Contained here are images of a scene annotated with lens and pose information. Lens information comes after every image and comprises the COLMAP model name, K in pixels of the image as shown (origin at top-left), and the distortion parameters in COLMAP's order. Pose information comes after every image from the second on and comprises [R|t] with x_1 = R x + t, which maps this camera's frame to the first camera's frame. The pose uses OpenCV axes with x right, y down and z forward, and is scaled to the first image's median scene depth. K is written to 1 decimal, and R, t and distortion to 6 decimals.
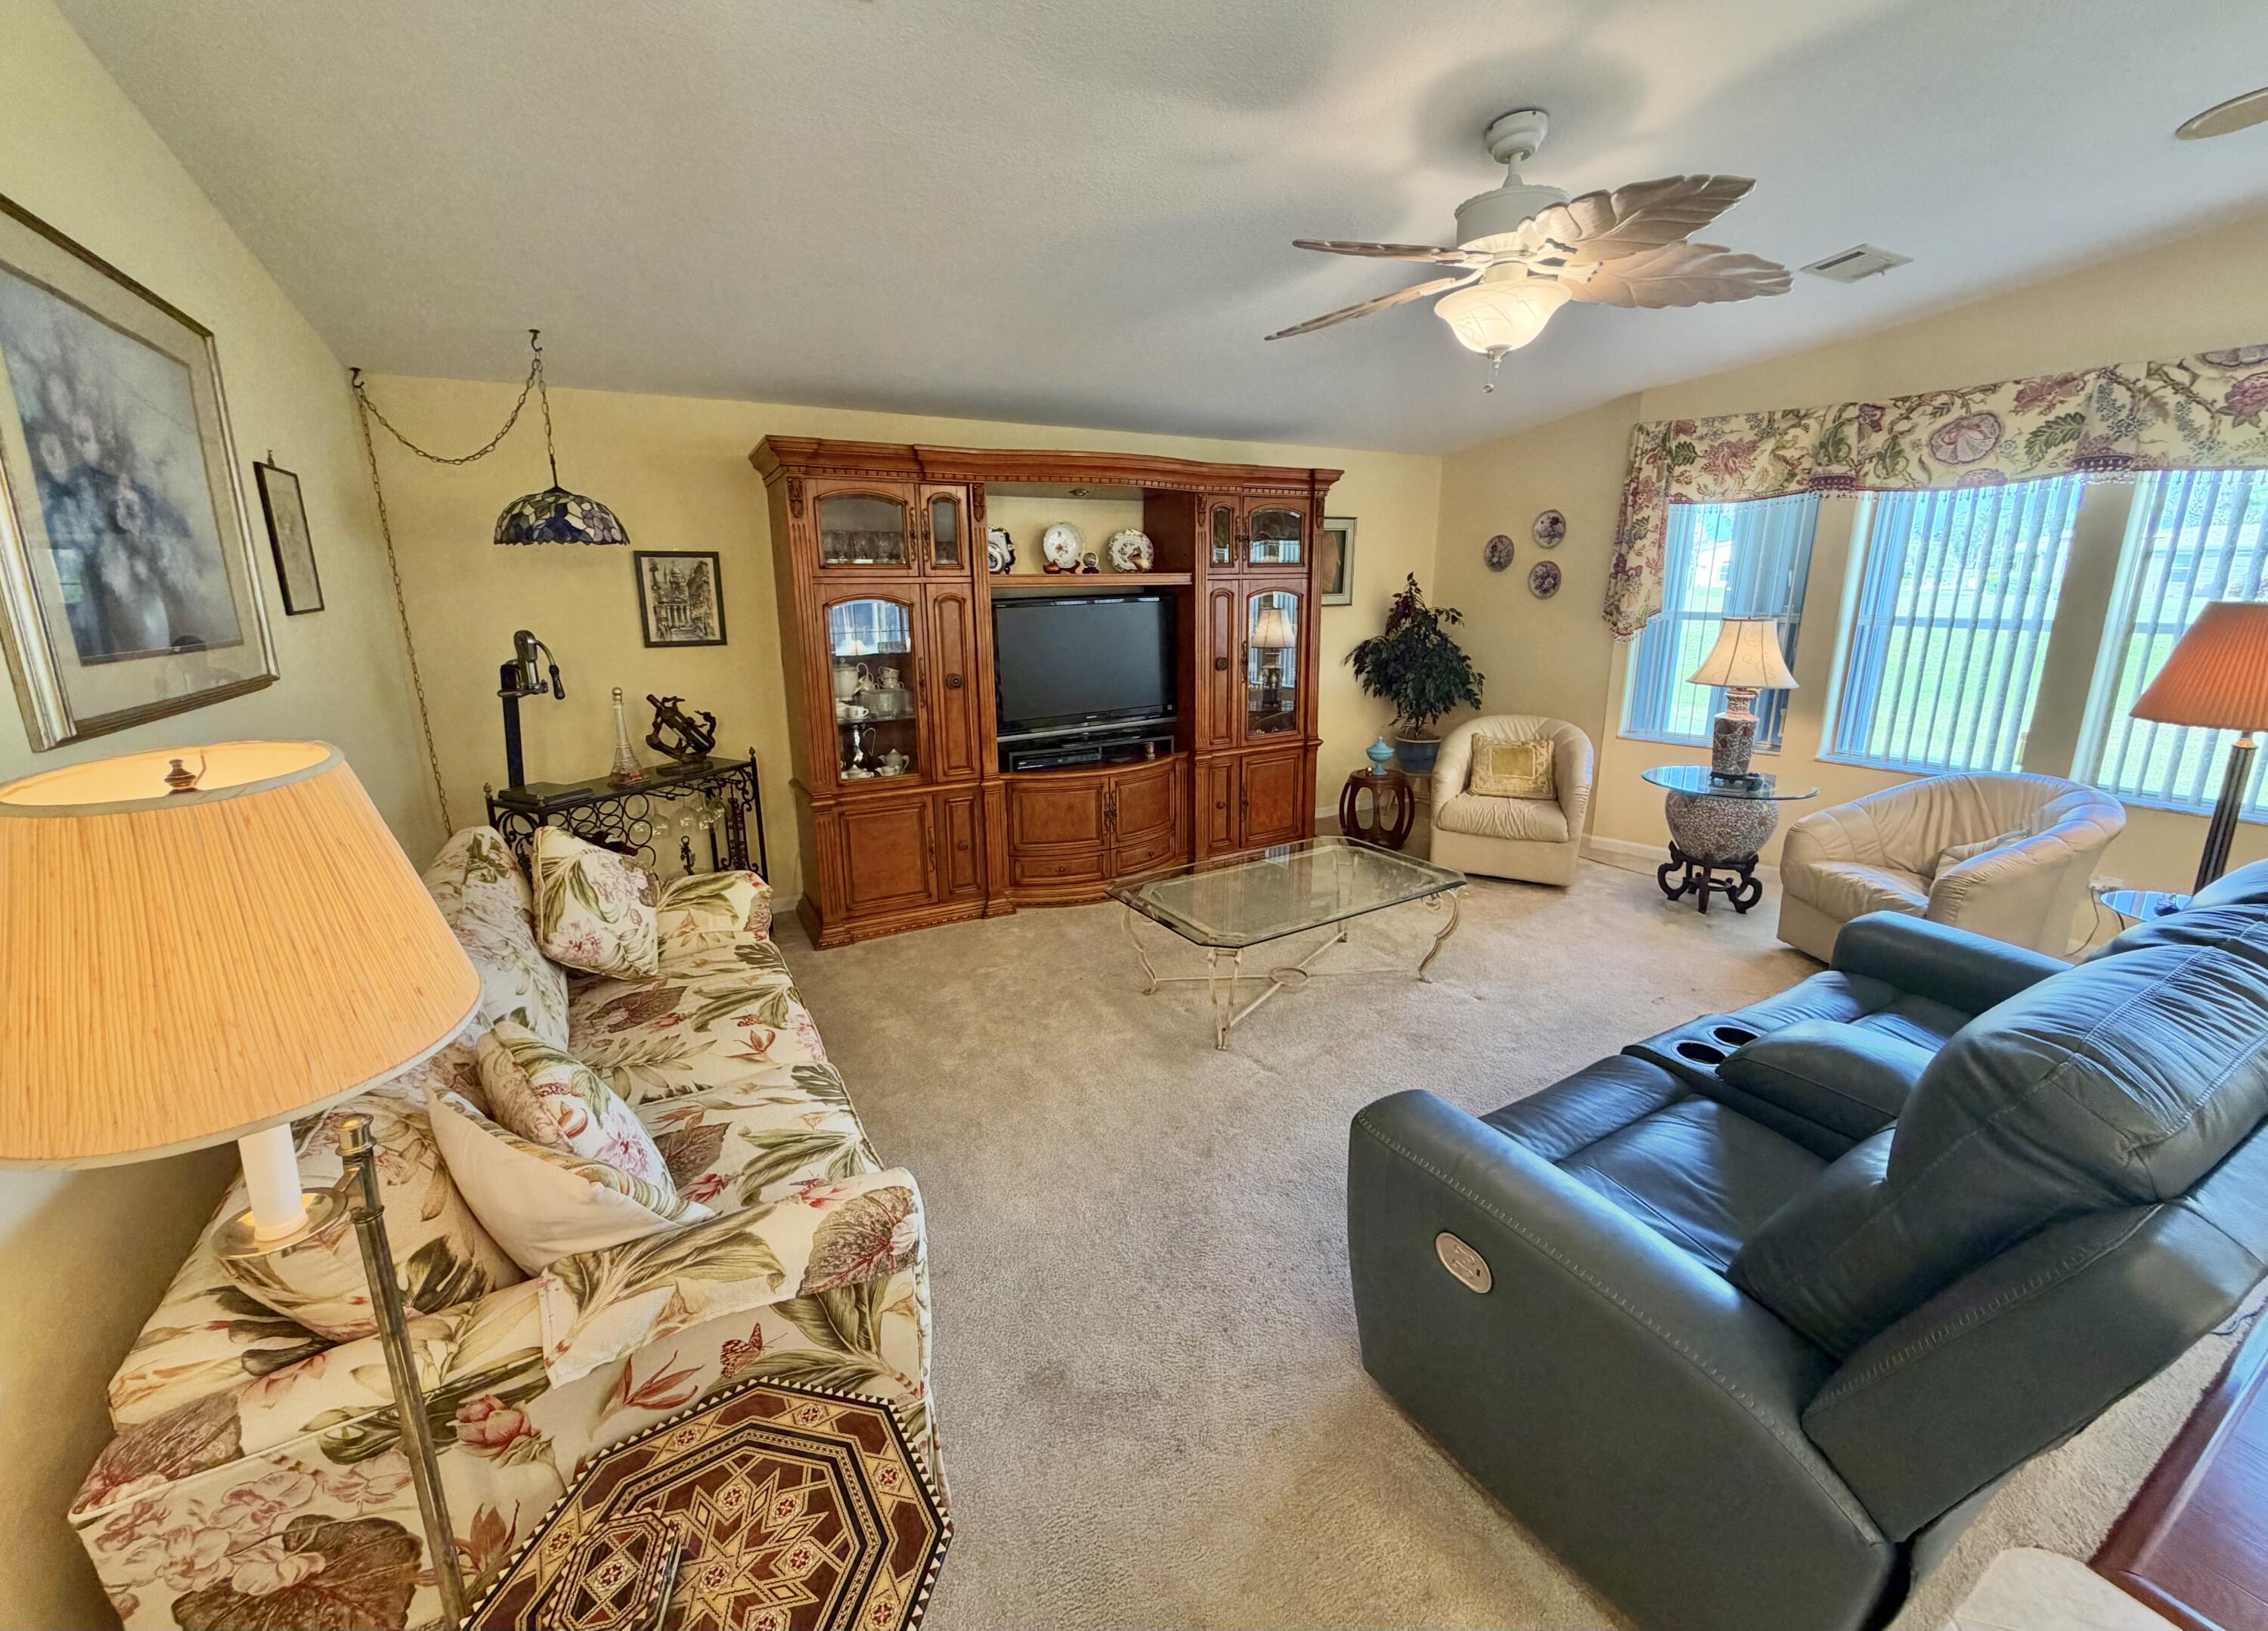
lens RADIAL K [[906.1, 0, 1125.9], [0, 906.1, 780.8], [0, 0, 1]] dist [0.000581, 0.000019]
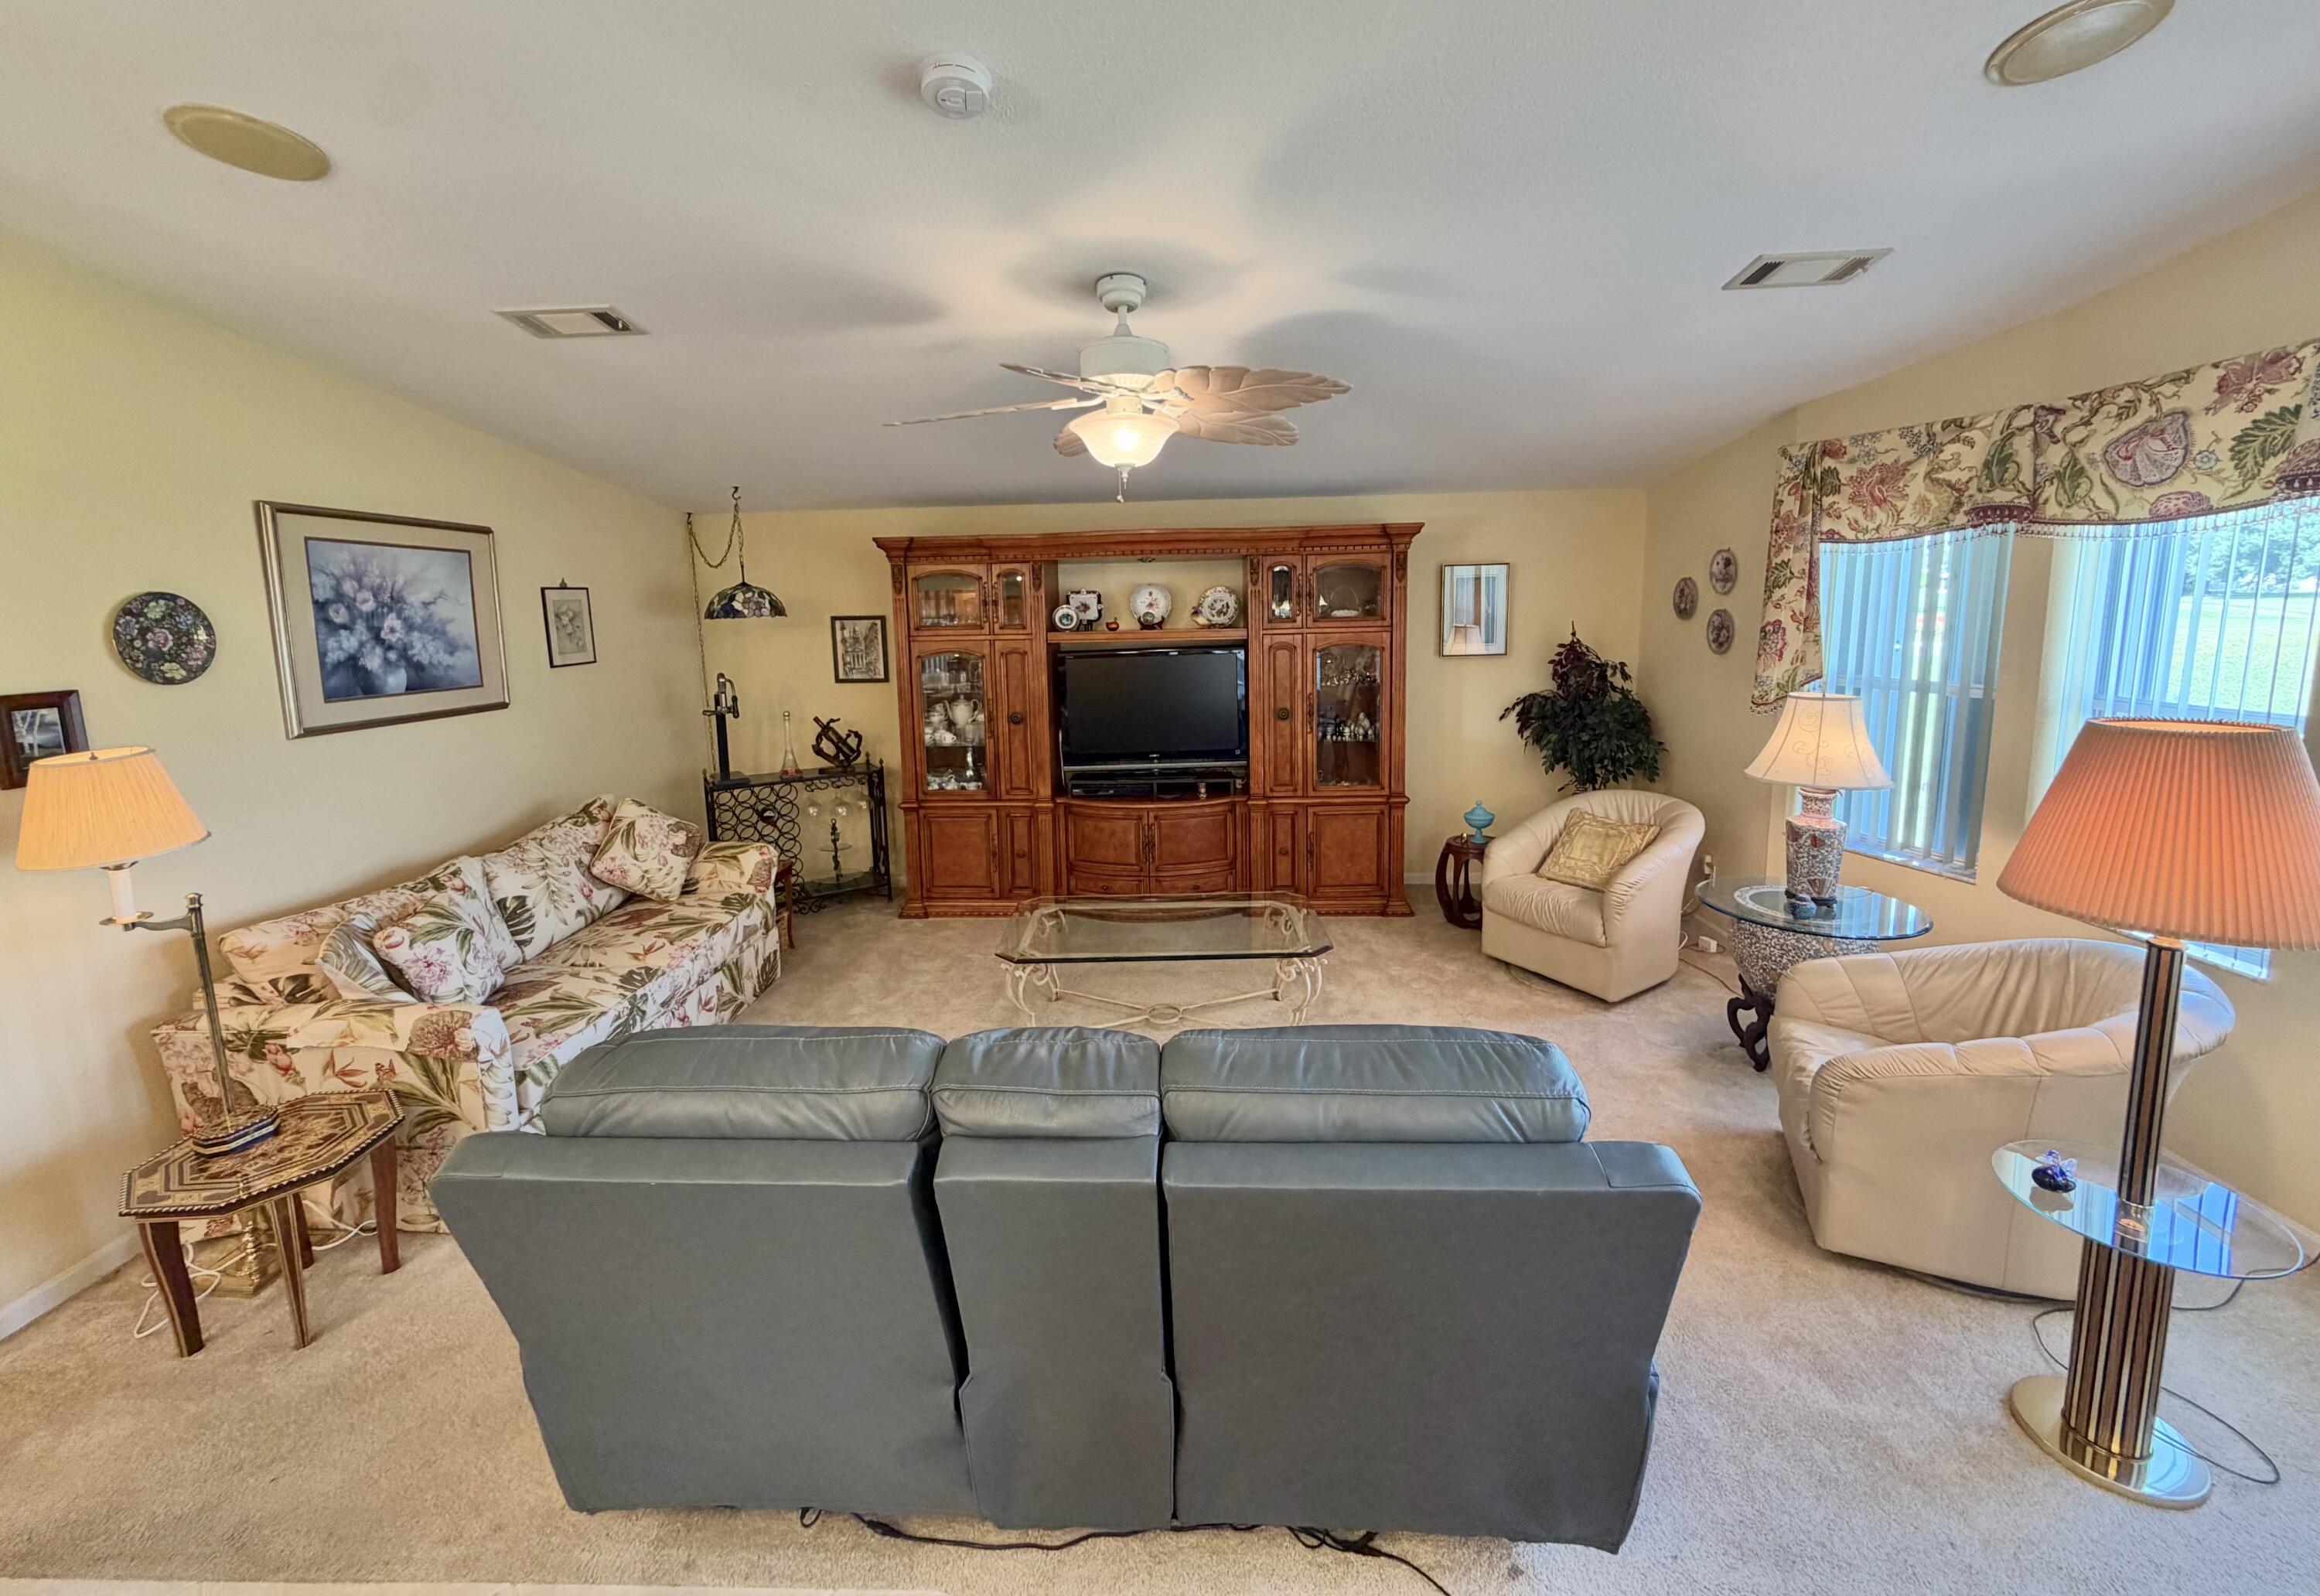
lens RADIAL K [[925.9, 0, 1151.2], [0, 925.9, 726.7], [0, 0, 1]] dist [0.000088, 0.000025]
pose [[0.846196, 0.061275, -0.529337, 0.612229], [-0.102601, 0.993515, -0.049009, -0.054160], [0.522901, 0.095782, 0.846995, 0.034310]]
